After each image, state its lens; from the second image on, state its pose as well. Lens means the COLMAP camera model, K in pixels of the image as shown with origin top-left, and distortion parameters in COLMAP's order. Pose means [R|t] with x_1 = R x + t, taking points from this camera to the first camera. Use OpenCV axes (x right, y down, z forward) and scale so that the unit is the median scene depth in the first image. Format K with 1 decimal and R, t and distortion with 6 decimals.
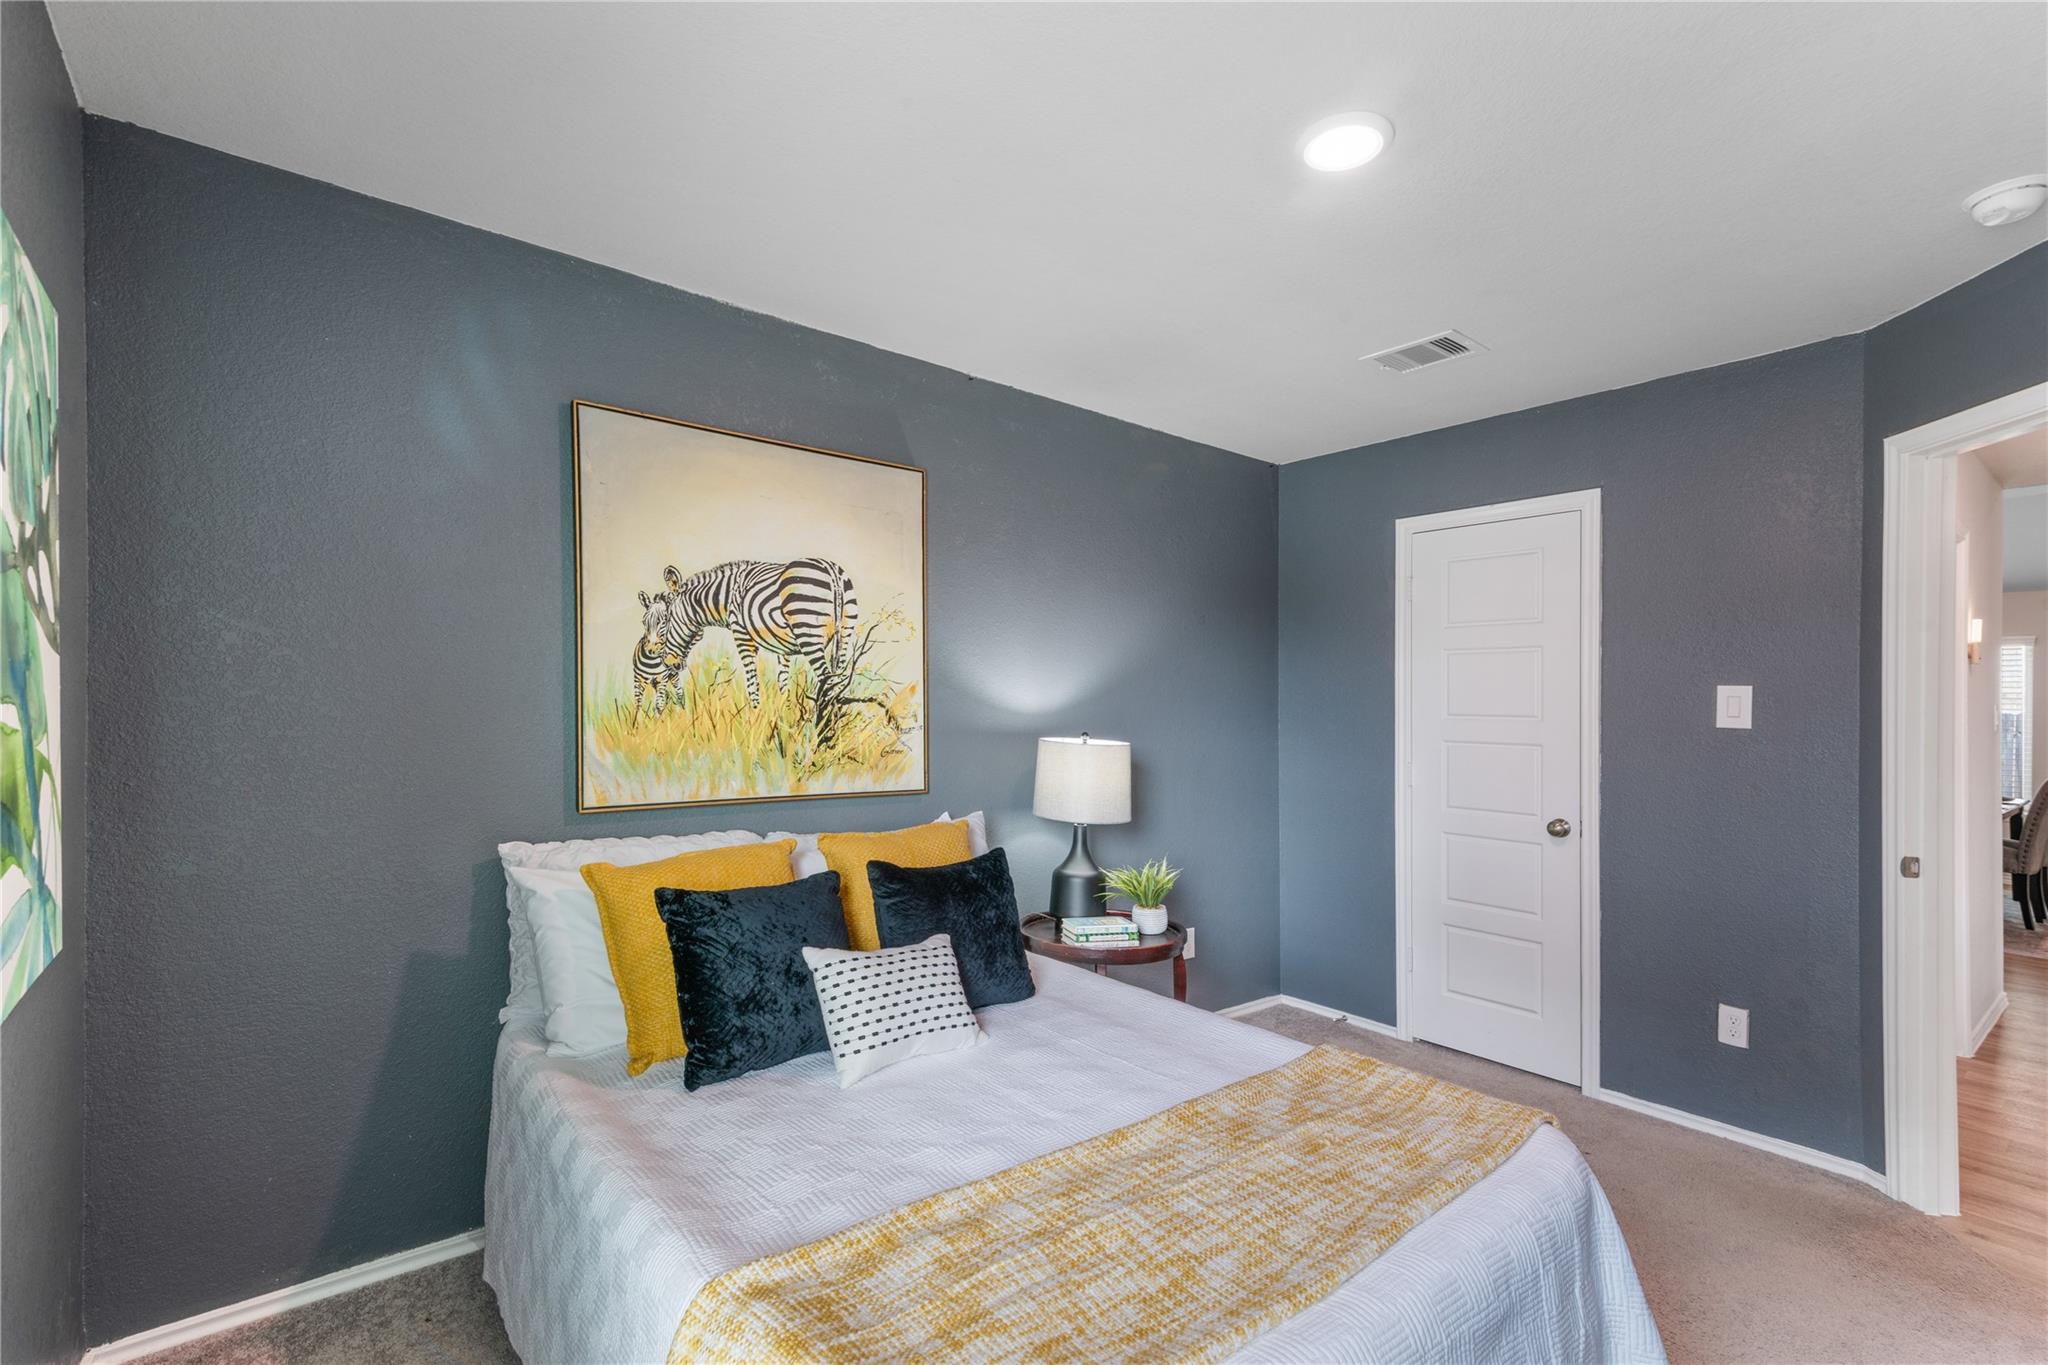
lens RADIAL K [[928.3, 0, 1030.1], [0, 928.3, 683.8], [0, 0, 1]] dist [0.016726, -0.002323]
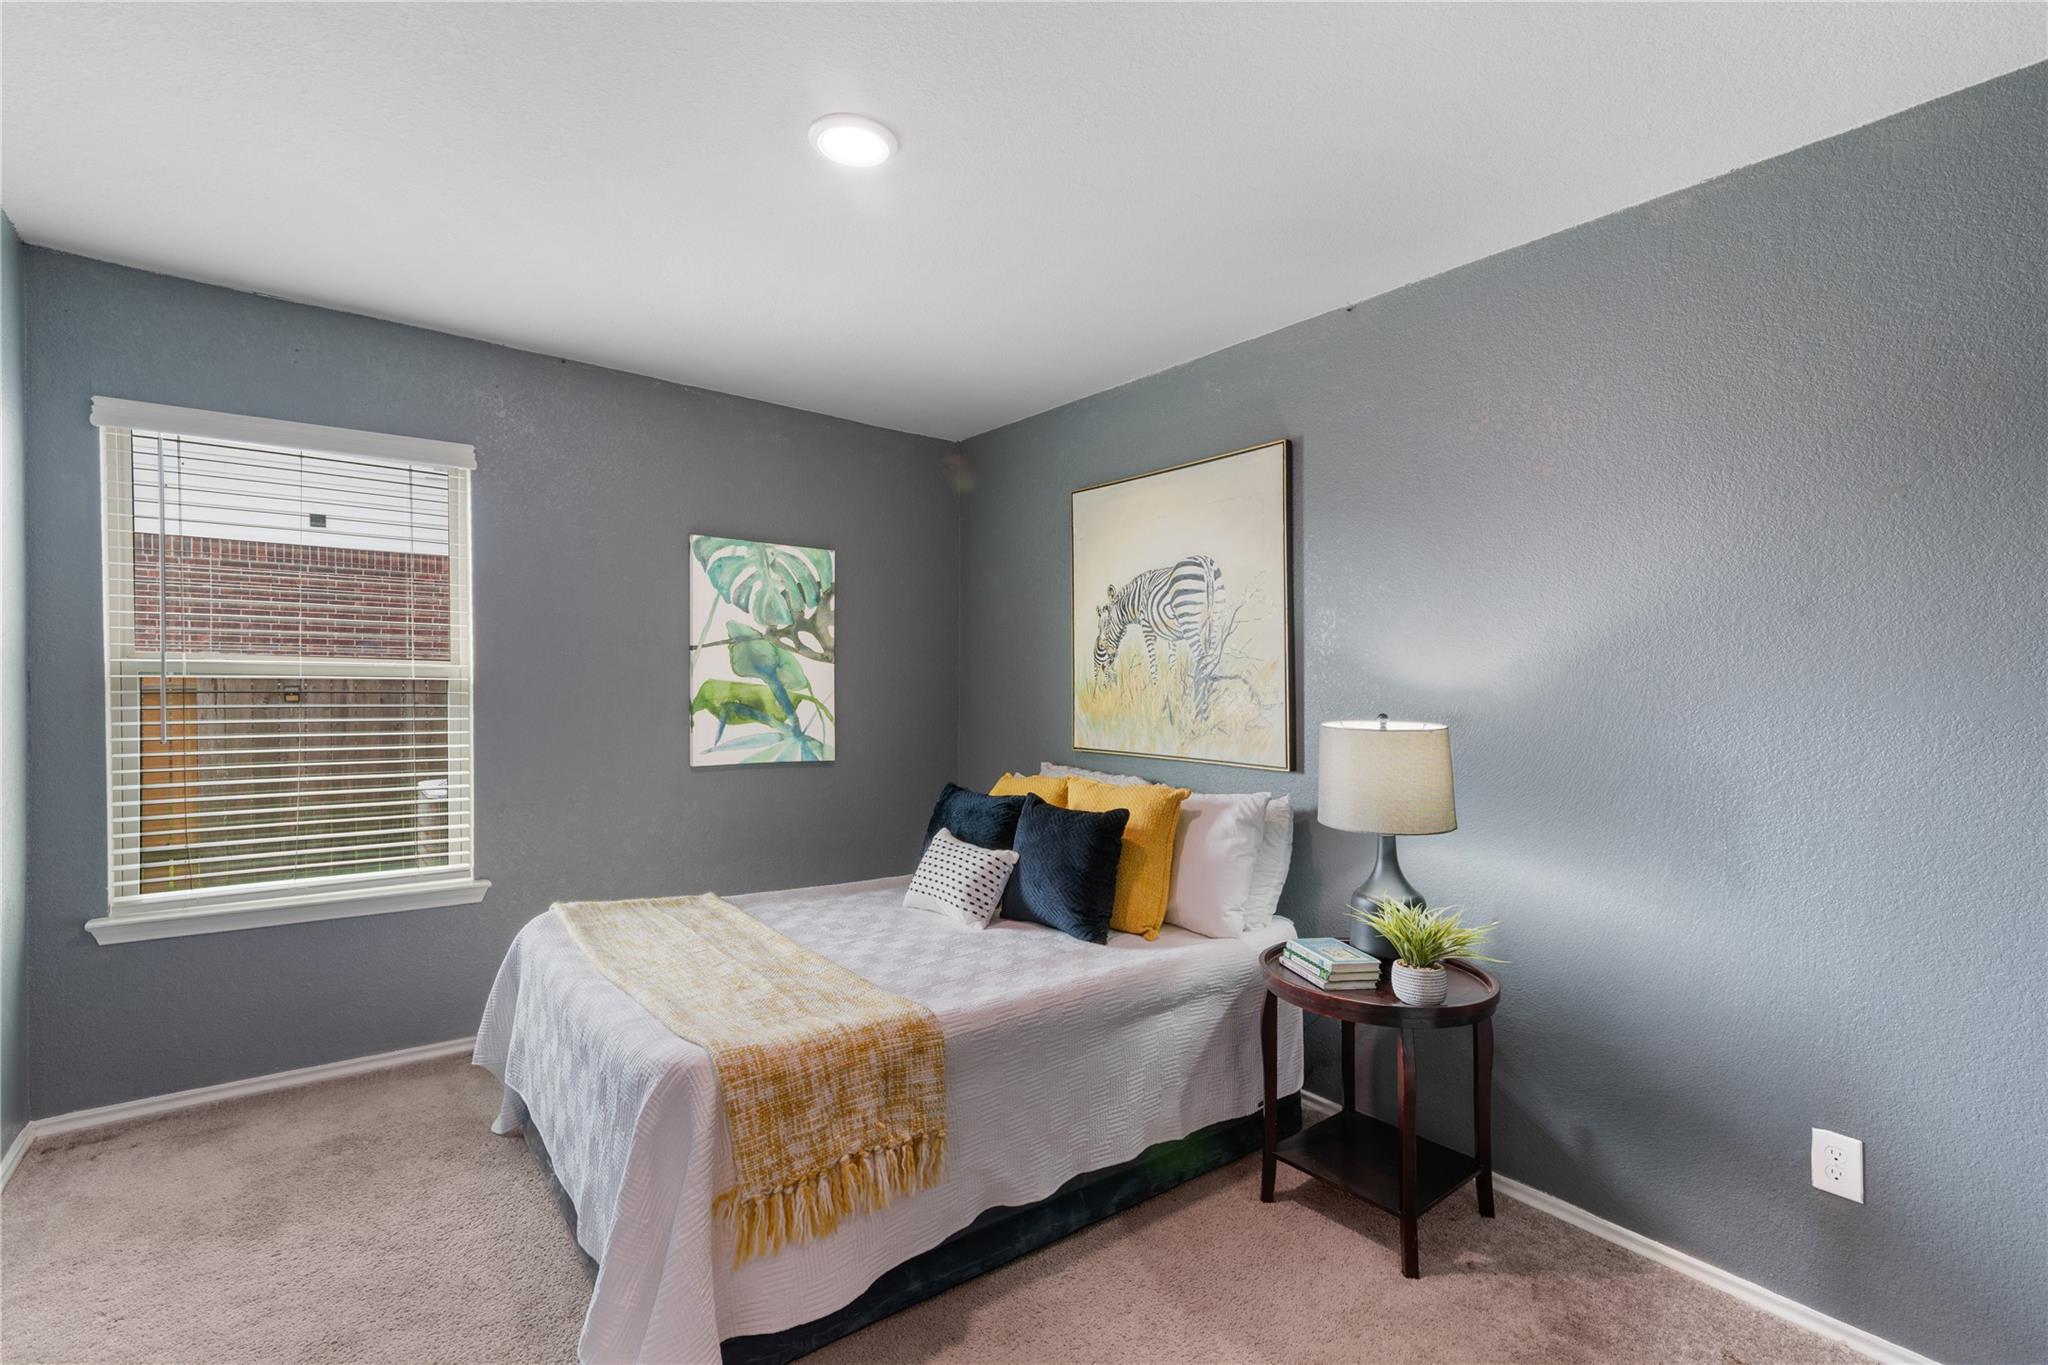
lens RADIAL K [[928.3, 0, 1032.2], [0, 928.3, 697.5], [0, 0, 1]] dist [0.016726, -0.002323]
pose [[-0.021291, 0.000196, -0.999773, 0.965007], [0.009627, 0.999954, -0.000009, 0.041758], [0.999727, -0.009625, -0.021292, 0.840414]]
